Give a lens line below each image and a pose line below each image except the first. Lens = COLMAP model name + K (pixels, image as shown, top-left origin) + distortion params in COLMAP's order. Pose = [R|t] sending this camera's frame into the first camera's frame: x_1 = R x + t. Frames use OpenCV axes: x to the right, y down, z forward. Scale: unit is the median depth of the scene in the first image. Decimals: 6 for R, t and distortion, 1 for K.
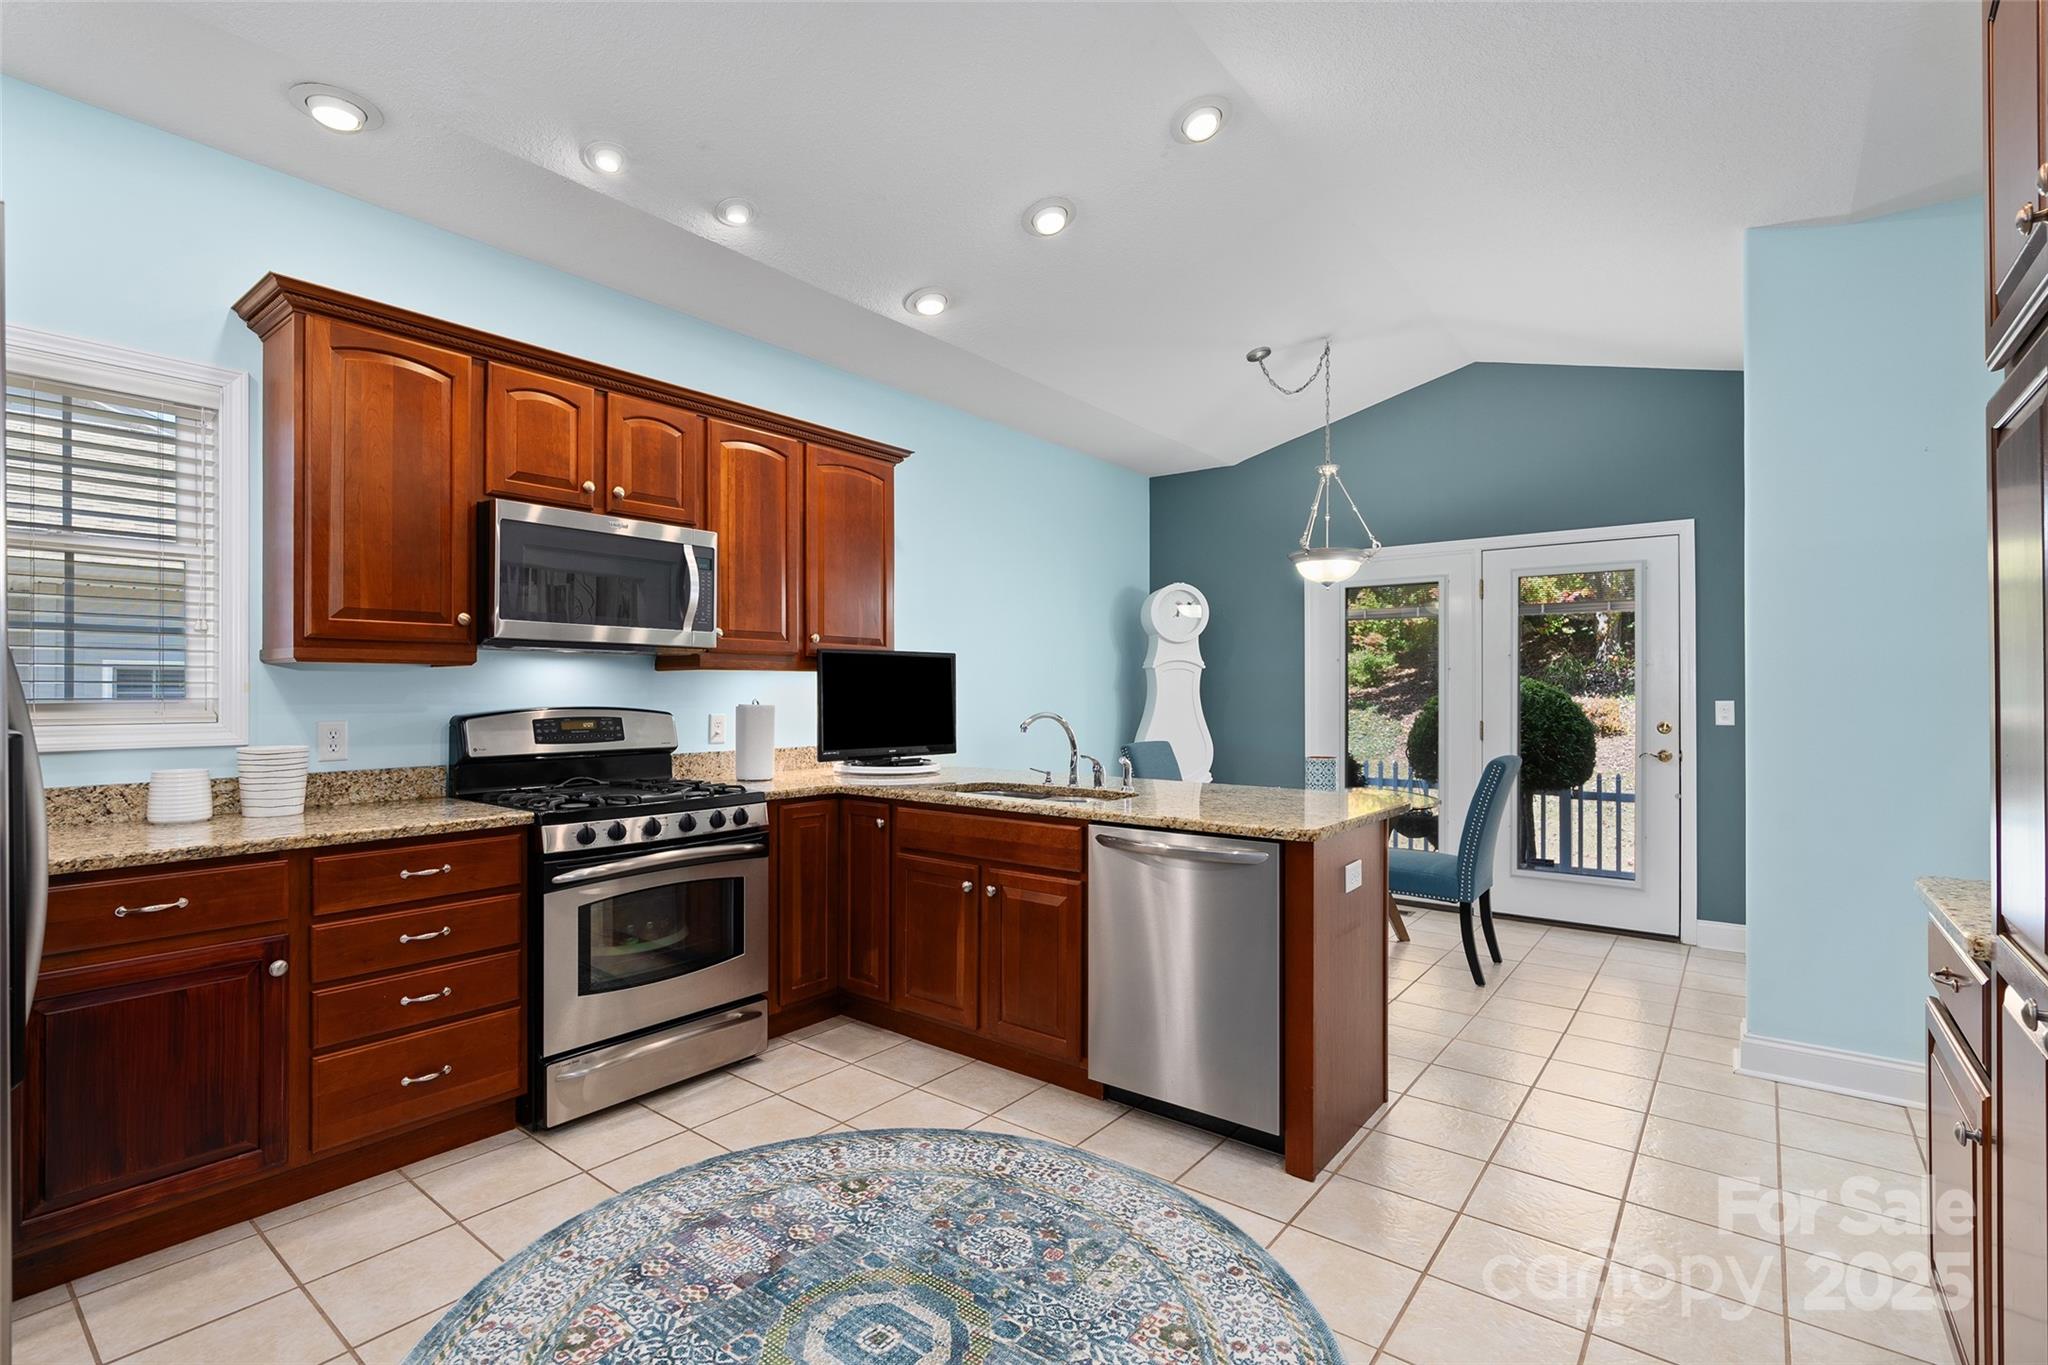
lens RADIAL K [[939.0, 0, 1010.1], [0, 939.0, 694.3], [0, 0, 1]] dist [-0.002209, 0.000034]
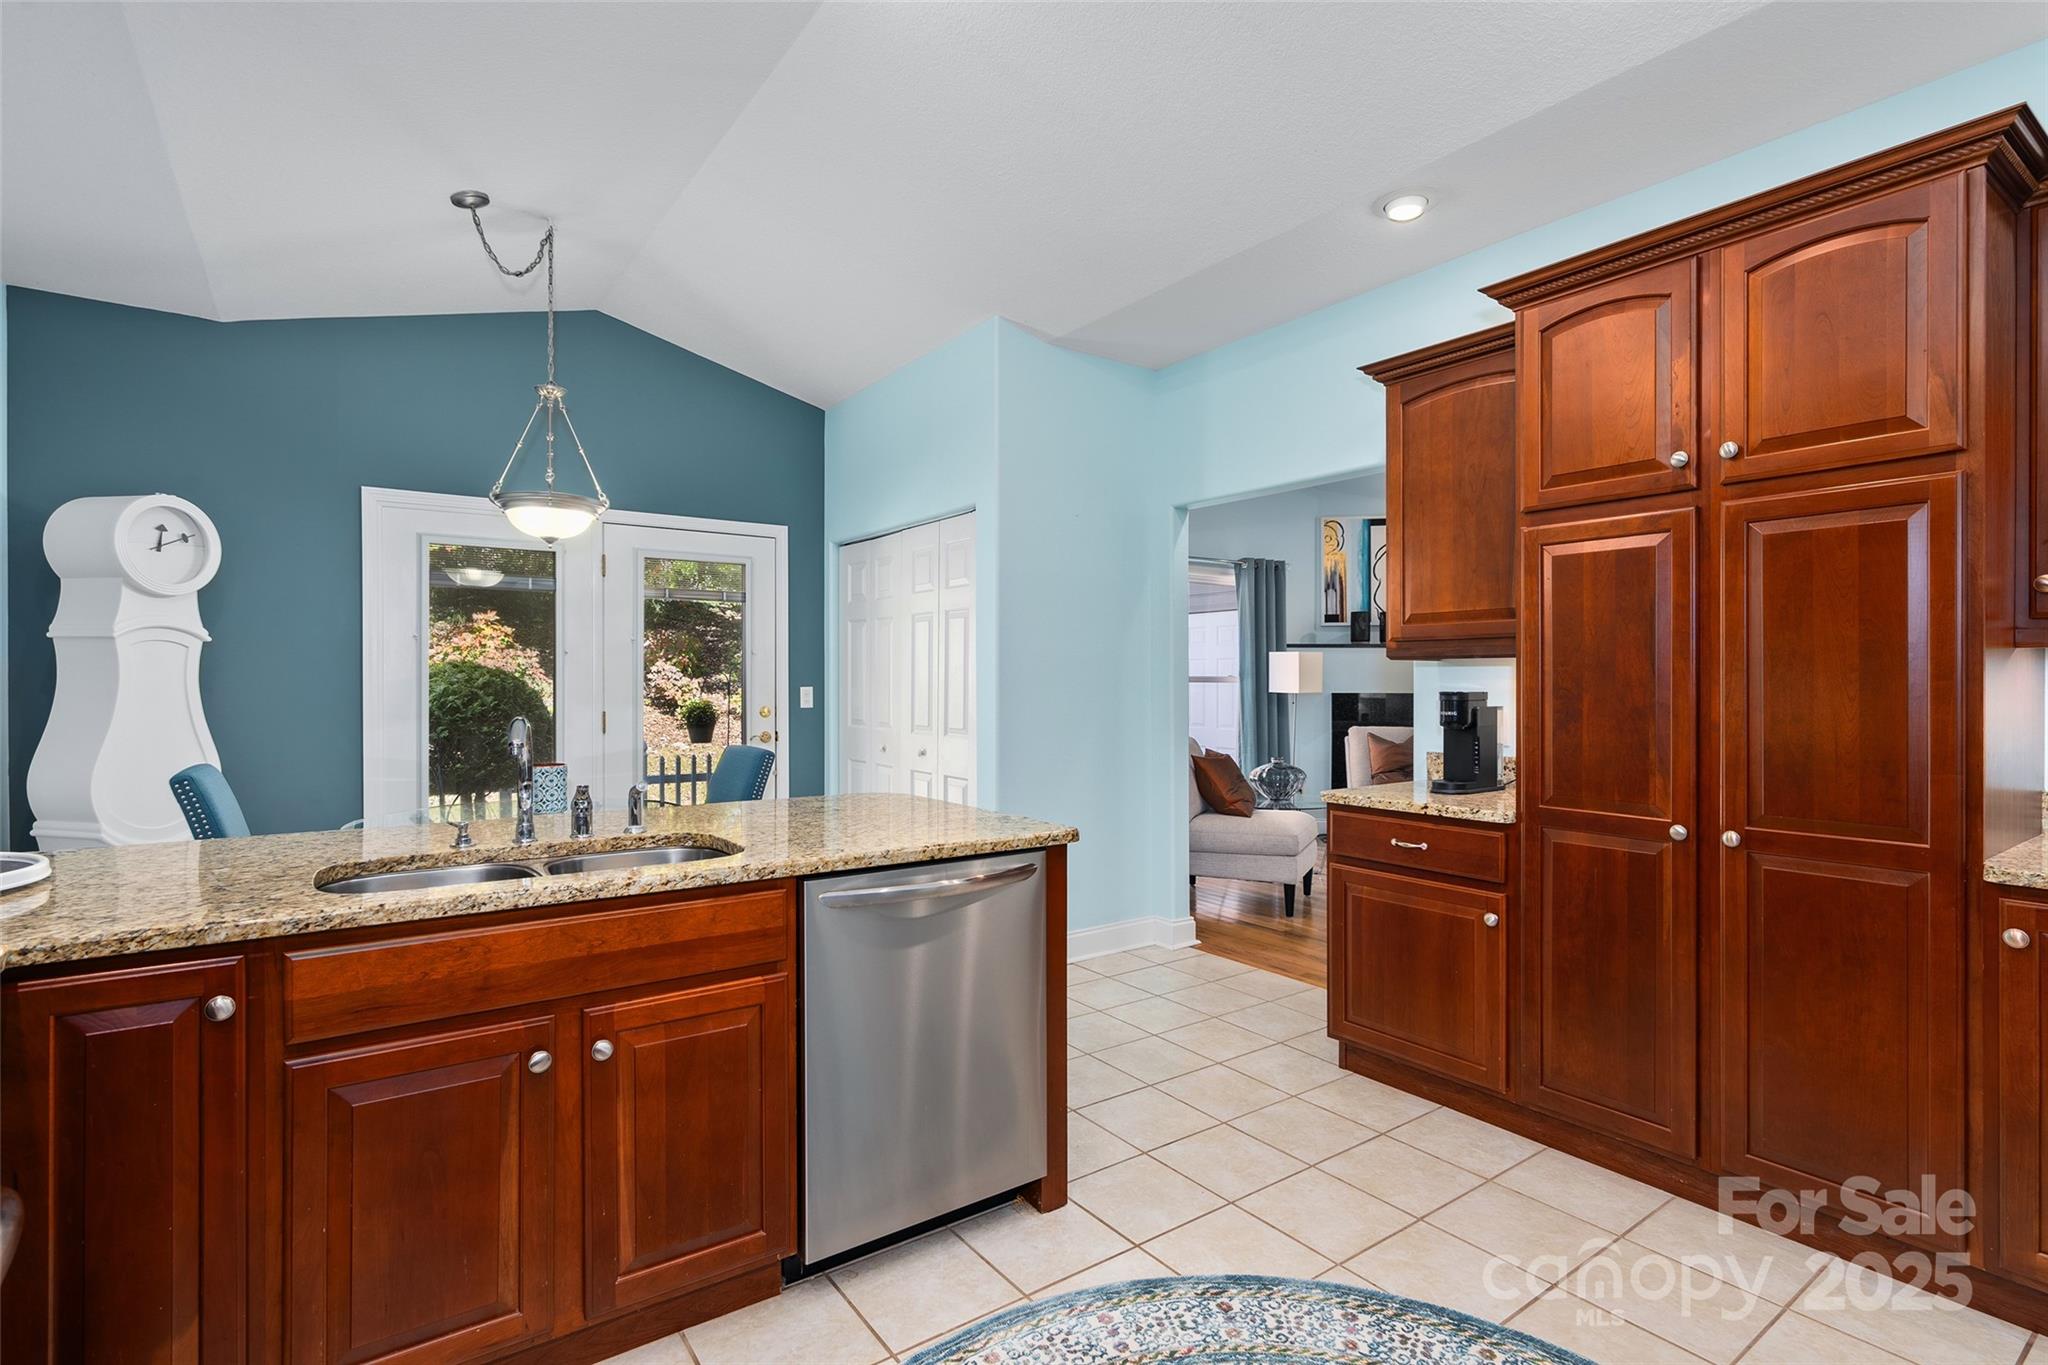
lens RADIAL K [[967.9, 0, 1034.1], [0, 967.9, 678.2], [0, 0, 1]] dist [-0.003040, 0.000141]
pose [[0.279983, 0.001186, 0.960004, -0.433620], [0.001365, 0.999998, -0.001633, -0.002076], [-0.960004, 0.001768, 0.279981, 0.544167]]
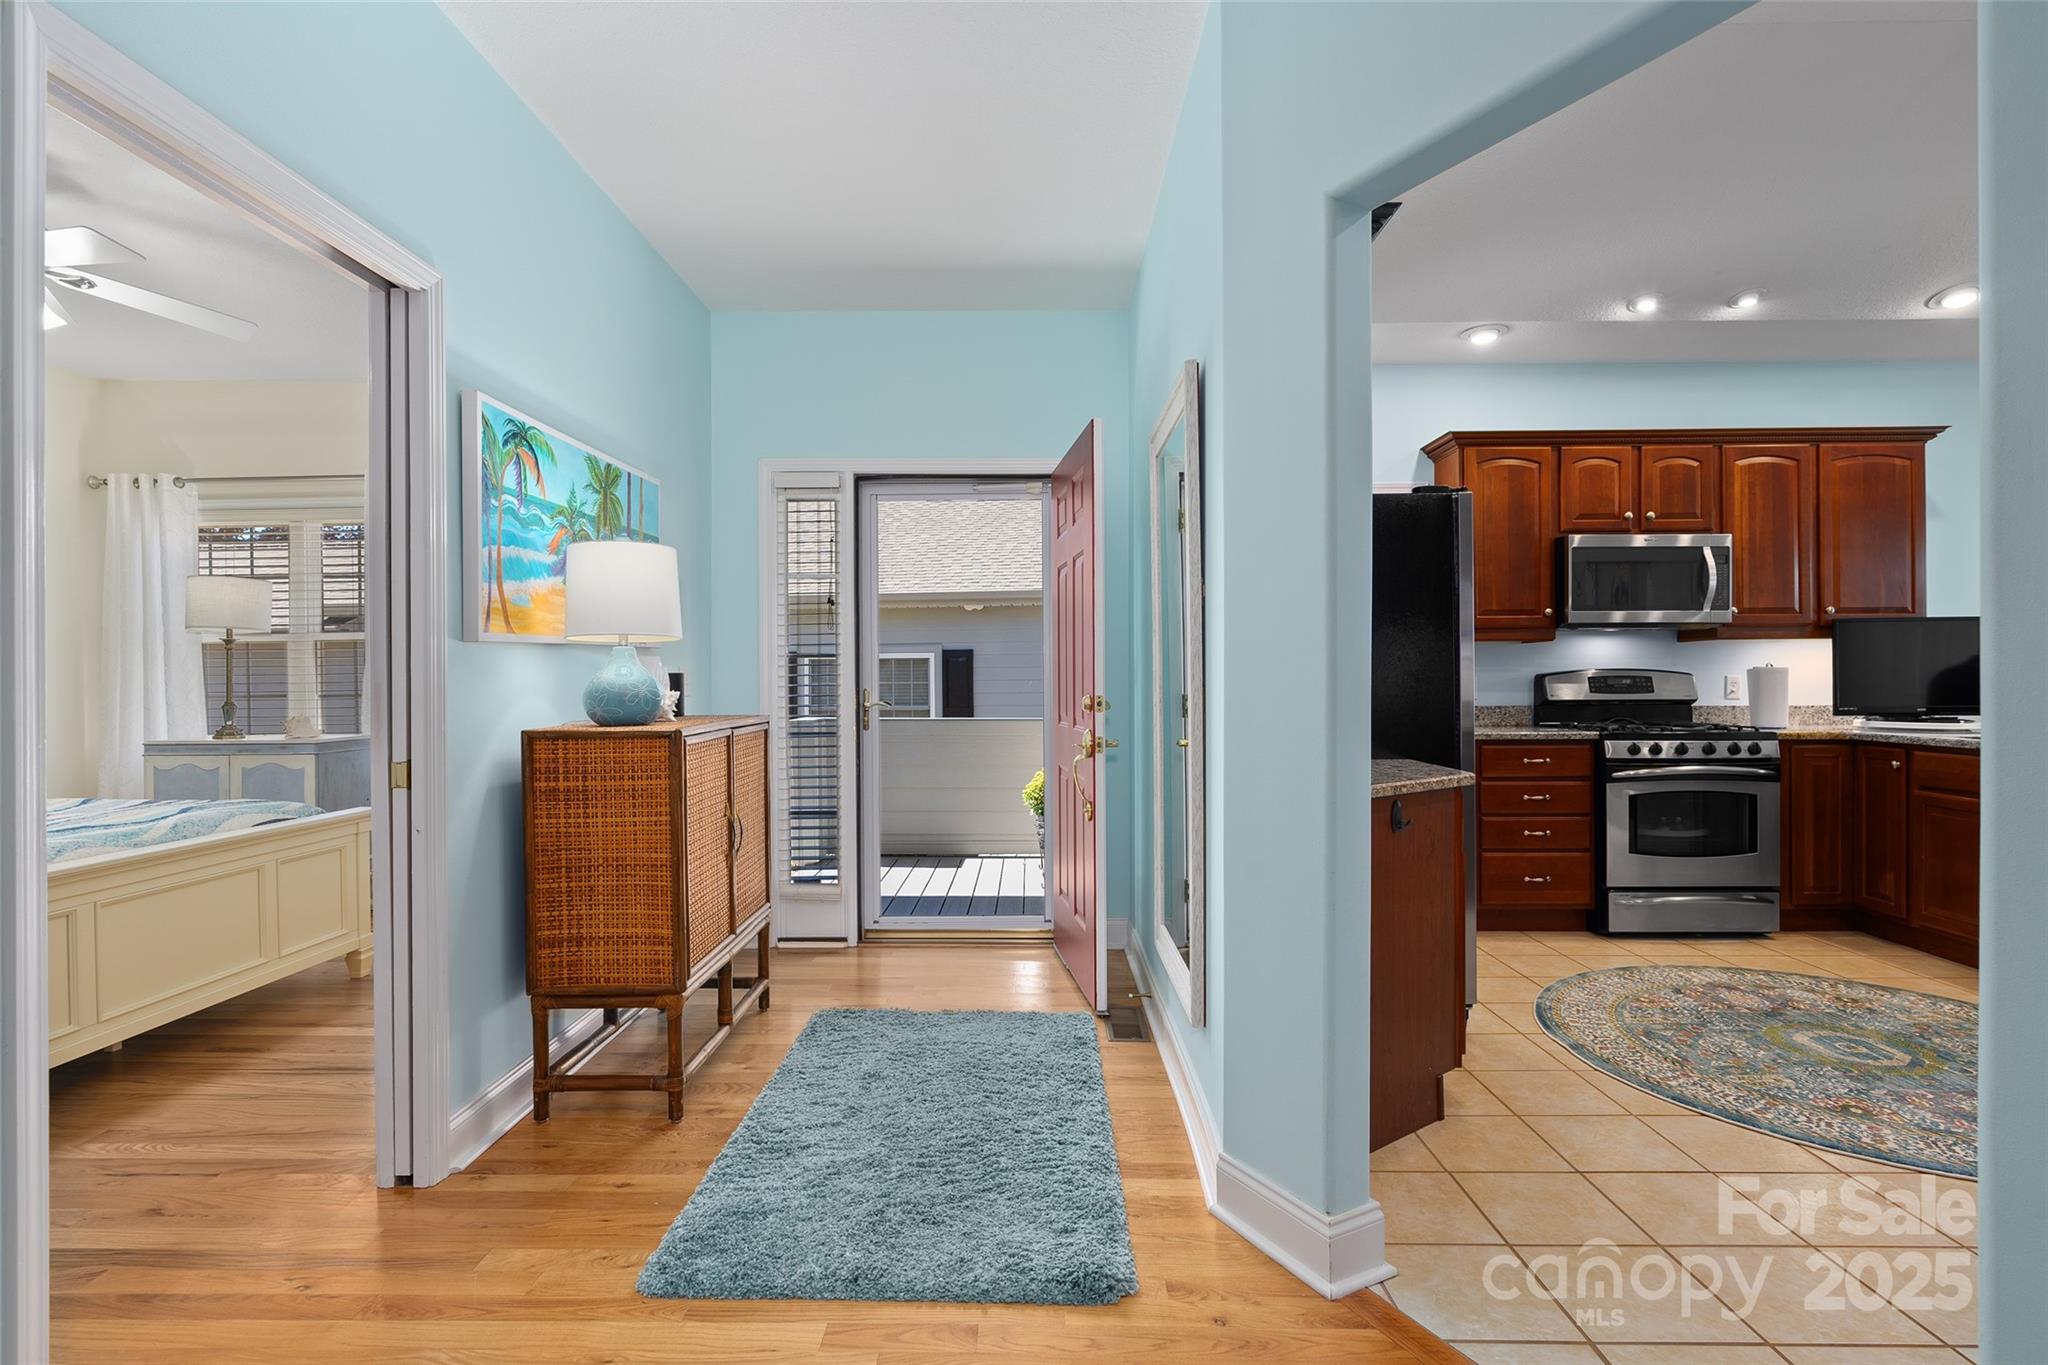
lens RADIAL K [[986.0, 0, 1016.2], [0, 986.0, 678.9], [0, 0, 1]] dist [-0.014548, 0.001301]
pose [[0.594239, -0.004430, -0.804277, 0.195825], [0.003717, 0.999989, -0.002761, 0.030006], [0.804280, -0.001349, 0.594249, -0.628930]]
